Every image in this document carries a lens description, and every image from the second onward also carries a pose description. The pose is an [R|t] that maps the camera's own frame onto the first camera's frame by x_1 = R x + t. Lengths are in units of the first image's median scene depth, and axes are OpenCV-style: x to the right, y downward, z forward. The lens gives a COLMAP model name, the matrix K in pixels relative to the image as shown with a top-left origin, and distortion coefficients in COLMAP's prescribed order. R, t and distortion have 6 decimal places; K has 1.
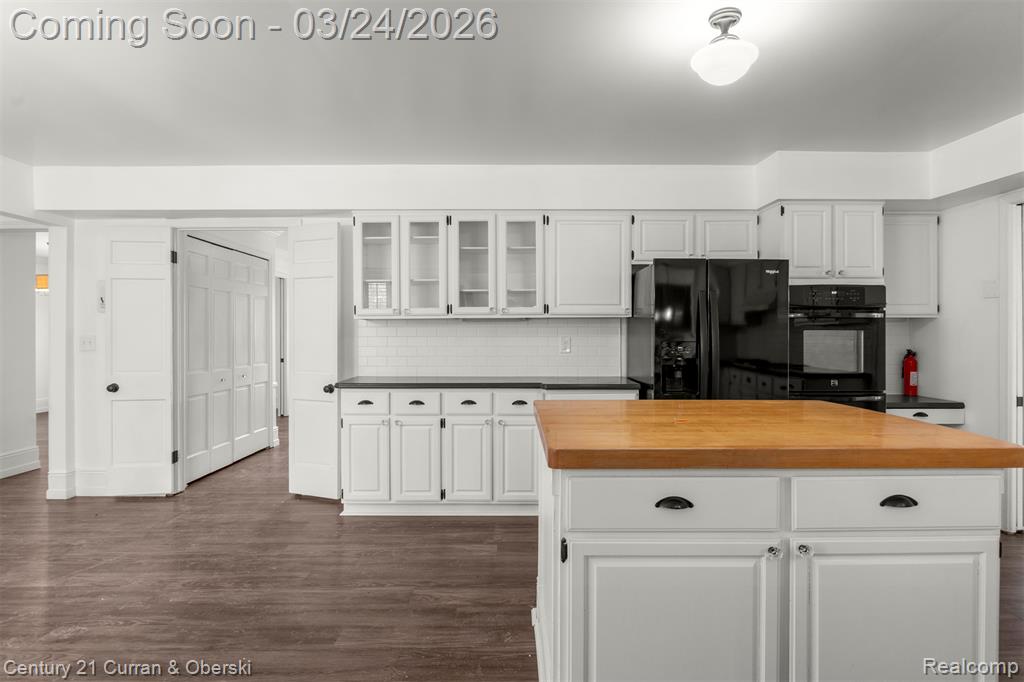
lens RADIAL K [[534.0, 0, 512.0], [0, 534.0, 341.0], [0, 0, 1]] dist [-0.014296, 0.000296]
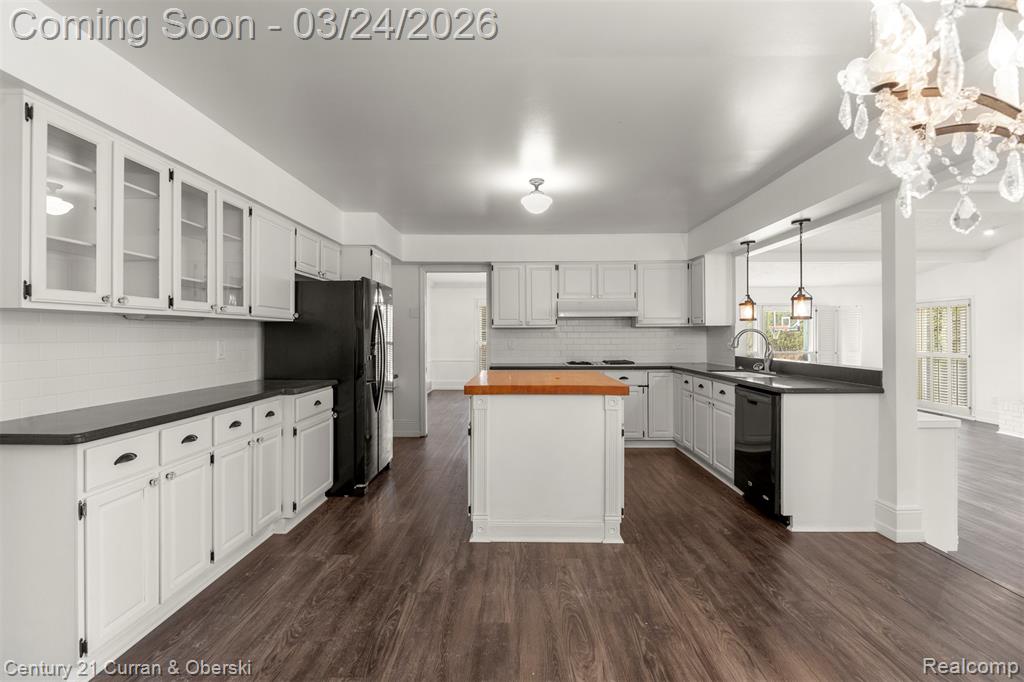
lens RADIAL K [[475.8, 0, 512.0], [0, 475.8, 341.0], [0, 0, 1]] dist [0.000220, 0.000213]
pose [[0.021936, -0.009311, 0.999716, -0.775880], [0.014083, 0.999860, 0.009004, -0.008743], [-0.999660, 0.013882, 0.022064, 0.572971]]
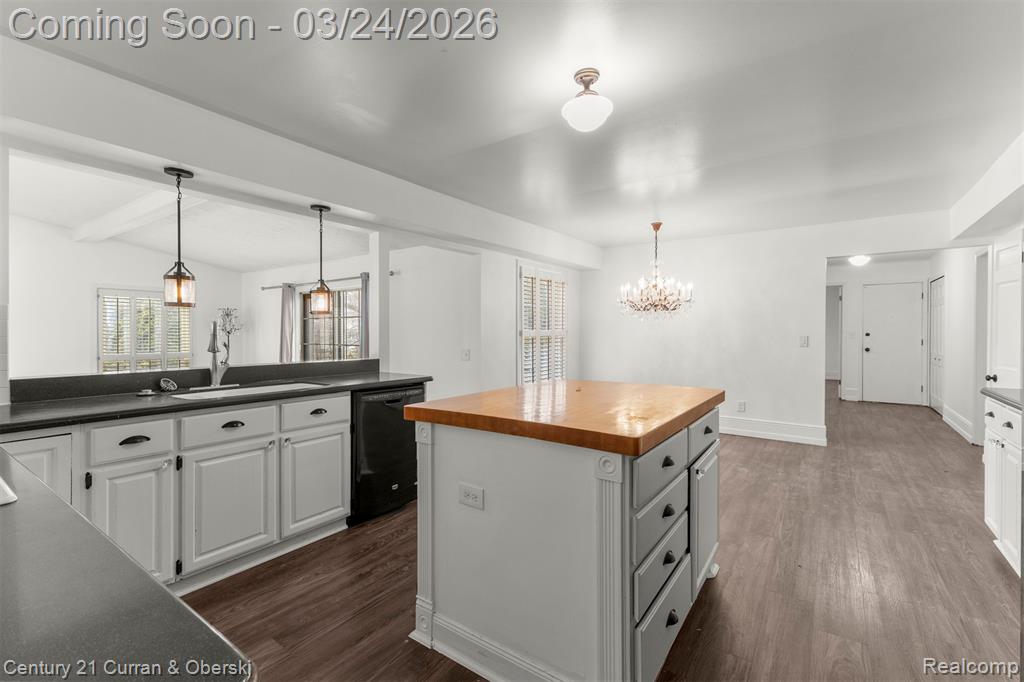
lens RADIAL K [[447.9, 0, 511.6], [0, 447.9, 339.4], [0, 0, 1]] dist [0.001019, -0.000050]
pose [[-0.584221, 0.015285, -0.811451, 0.732522], [-0.007408, 0.999681, 0.024164, -0.011404], [0.811561, 0.020129, -0.583921, 0.797525]]
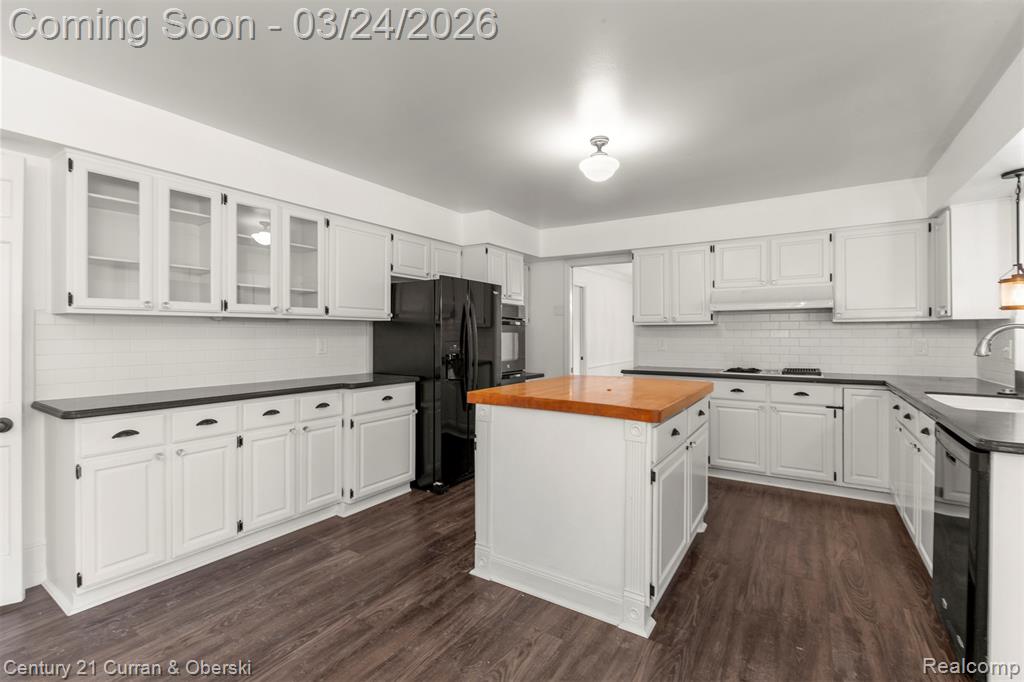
lens RADIAL K [[458.2, 0, 511.7], [0, 458.2, 338.8], [0, 0, 1]] dist [-0.003691, -0.000188]
pose [[0.546528, -0.007156, 0.837410, -0.499435], [0.008159, 0.999962, 0.003220, -0.006808], [-0.837401, 0.005073, 0.546565, 0.248394]]
